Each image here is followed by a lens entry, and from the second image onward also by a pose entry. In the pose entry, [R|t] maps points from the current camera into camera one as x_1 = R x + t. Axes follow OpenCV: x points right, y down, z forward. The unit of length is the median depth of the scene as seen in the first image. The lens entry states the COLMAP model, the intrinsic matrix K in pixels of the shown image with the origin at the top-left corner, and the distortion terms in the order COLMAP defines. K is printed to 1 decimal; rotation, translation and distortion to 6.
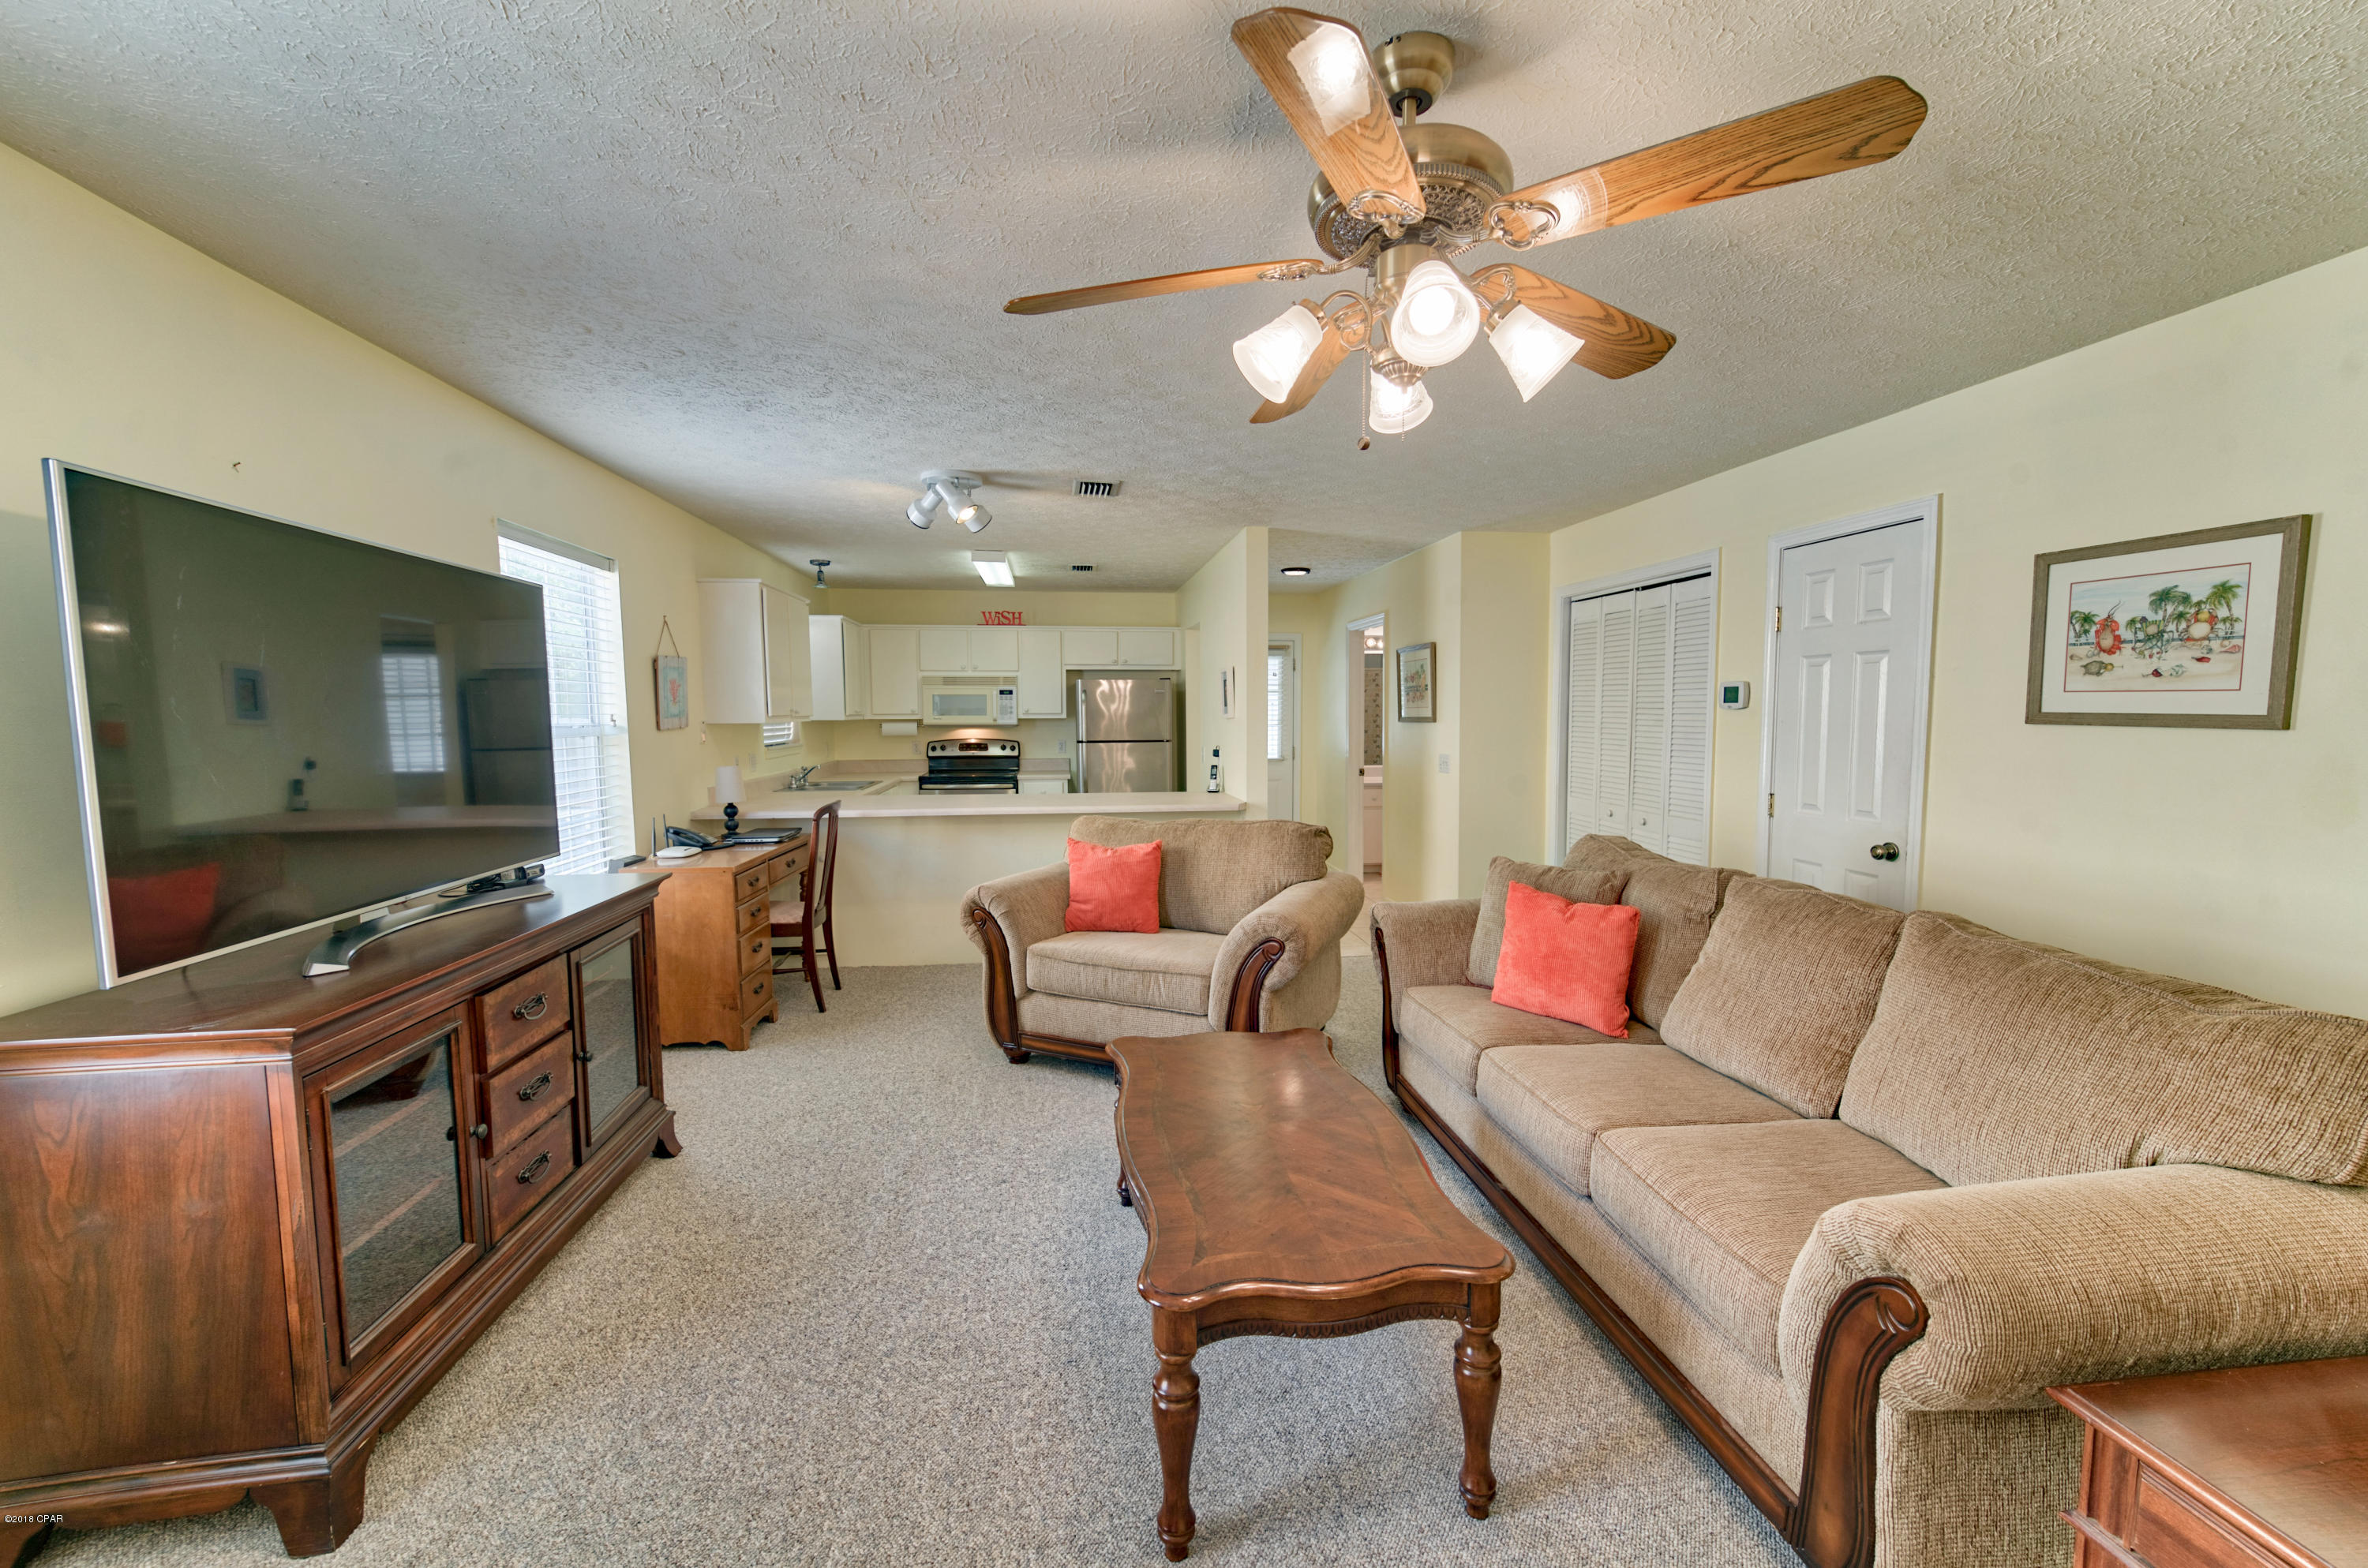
lens RADIAL K [[943.0, 0, 1191.1], [0, 943.0, 785.8], [0, 0, 1]] dist [0.002892, -0.000593]
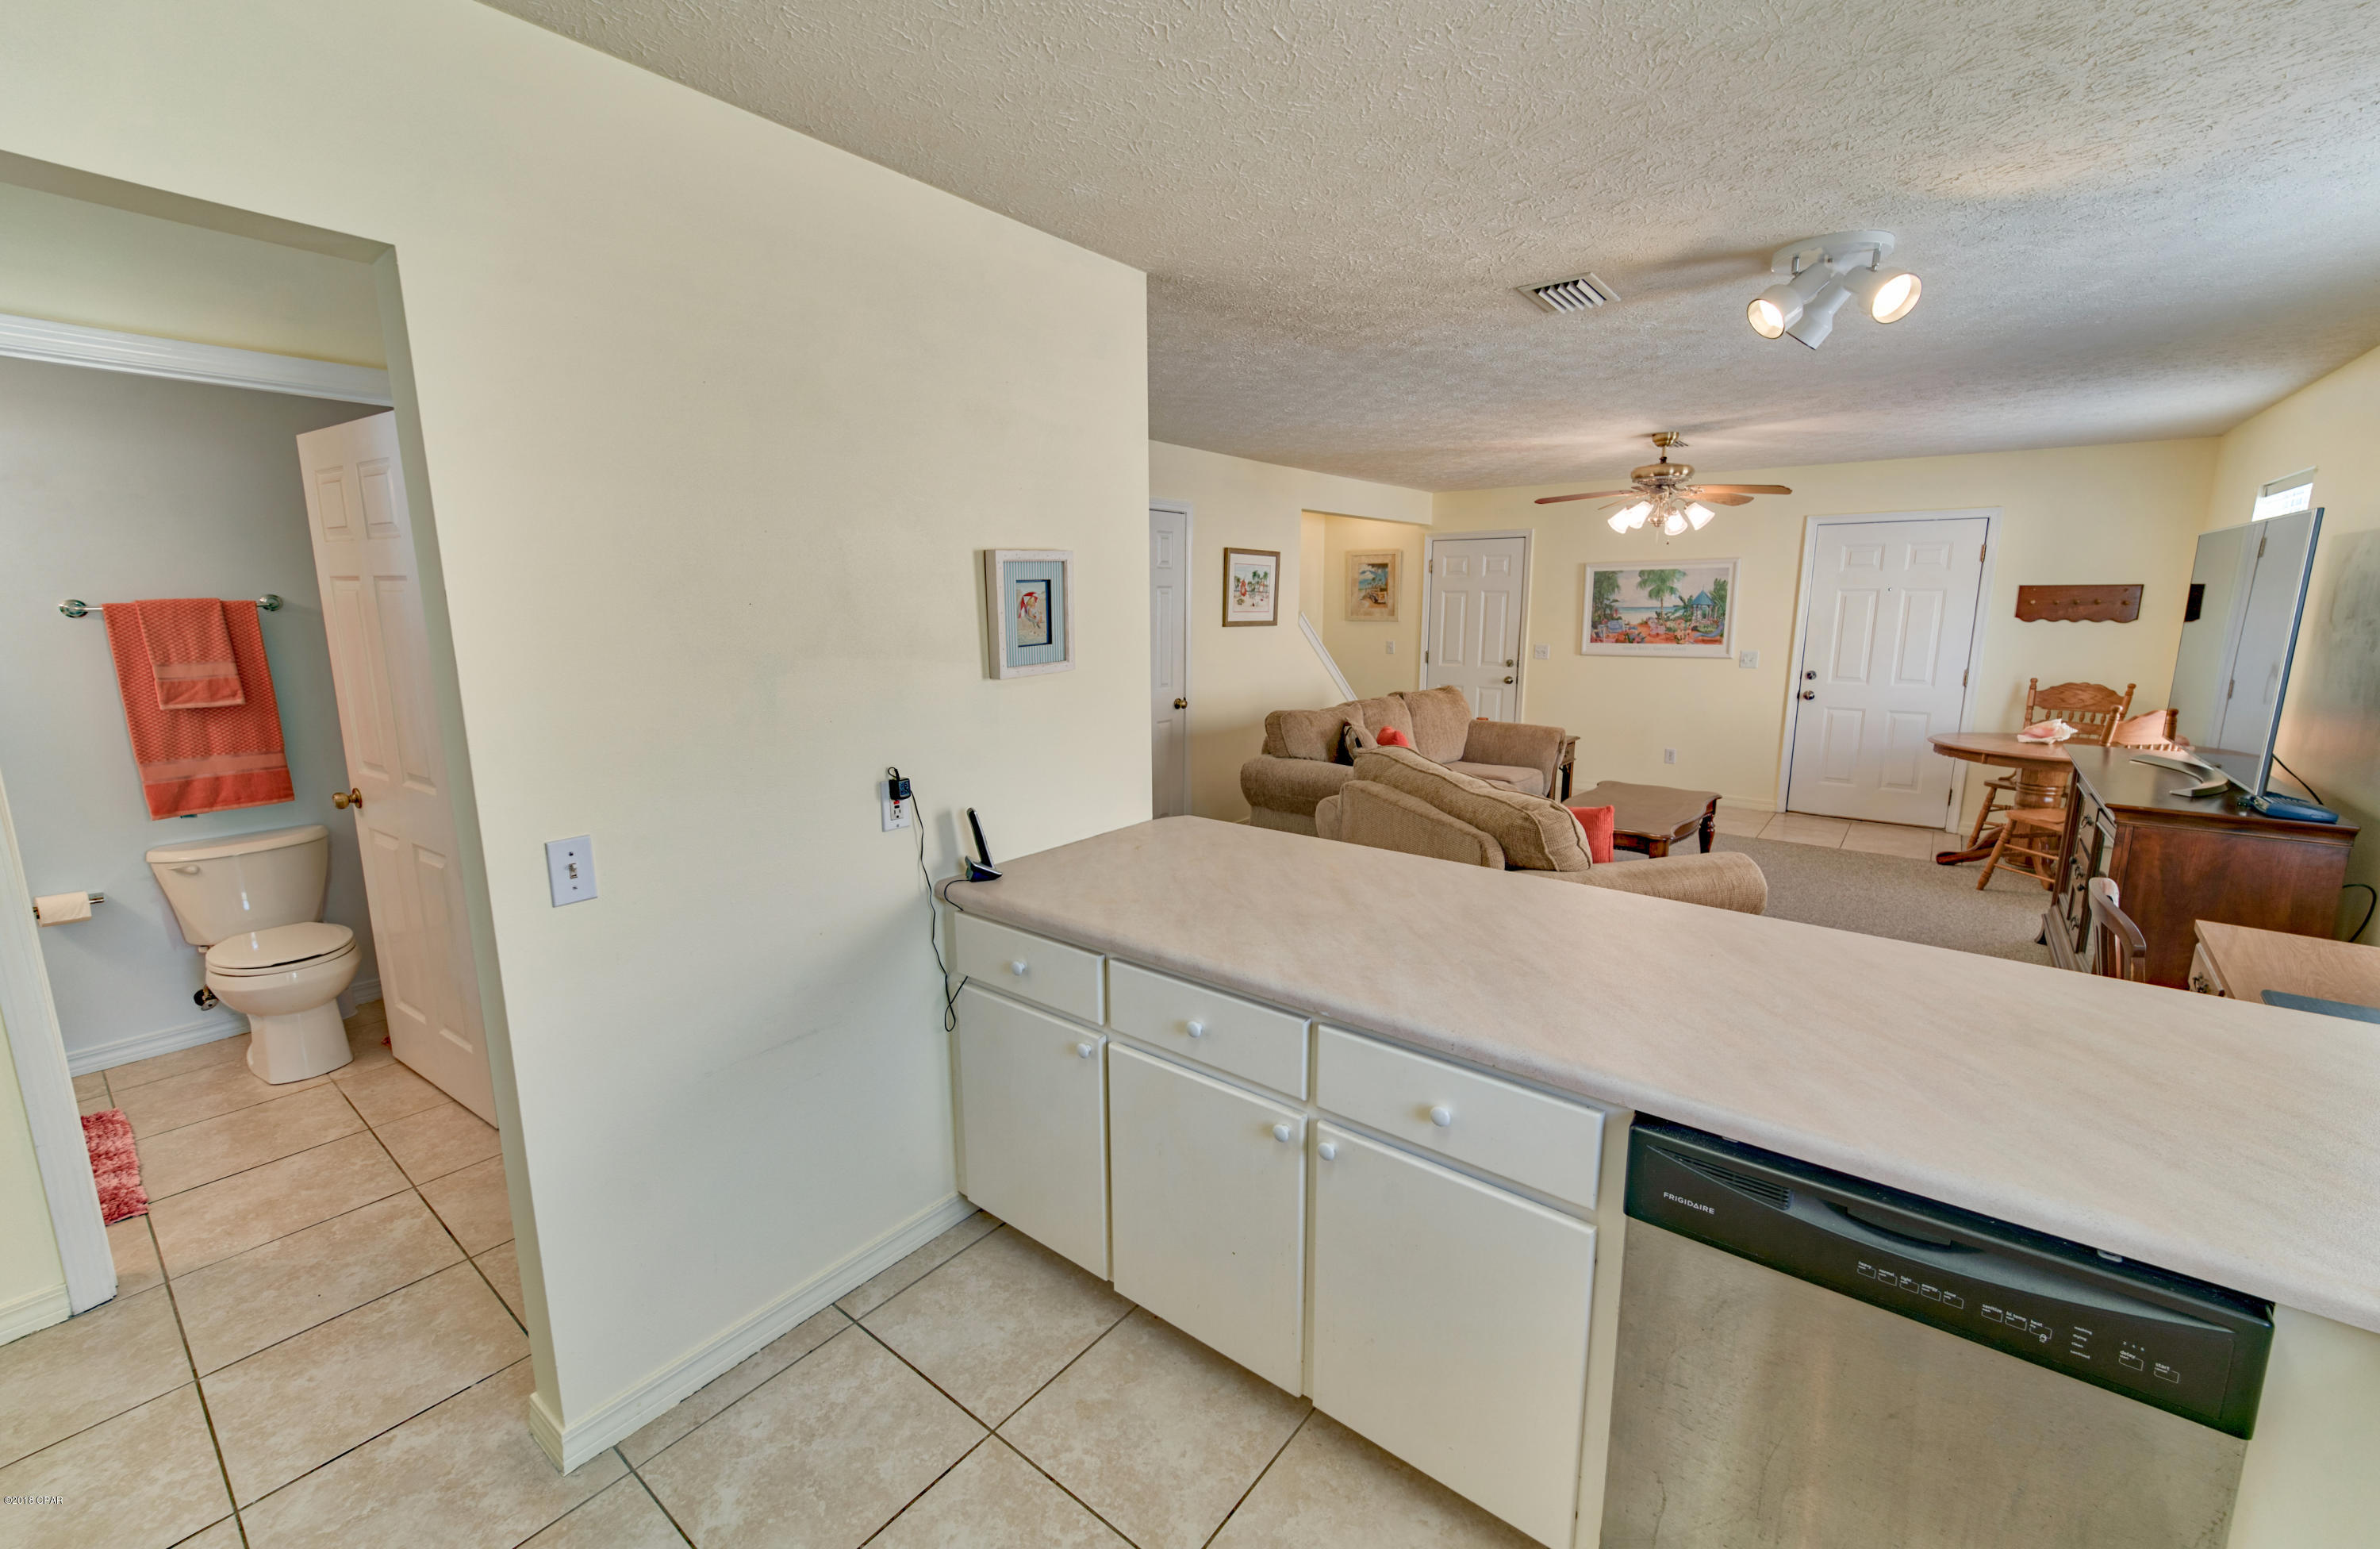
lens RADIAL K [[955.0, 0, 1188.8], [0, 955.0, 767.2], [0, 0, 1]] dist [-0.001715, -0.000436]
pose [[-0.691280, -0.125451, 0.711614, -0.642172], [0.059603, 0.971558, 0.229176, -0.258300], [-0.720125, 0.200839, -0.664141, 2.567057]]
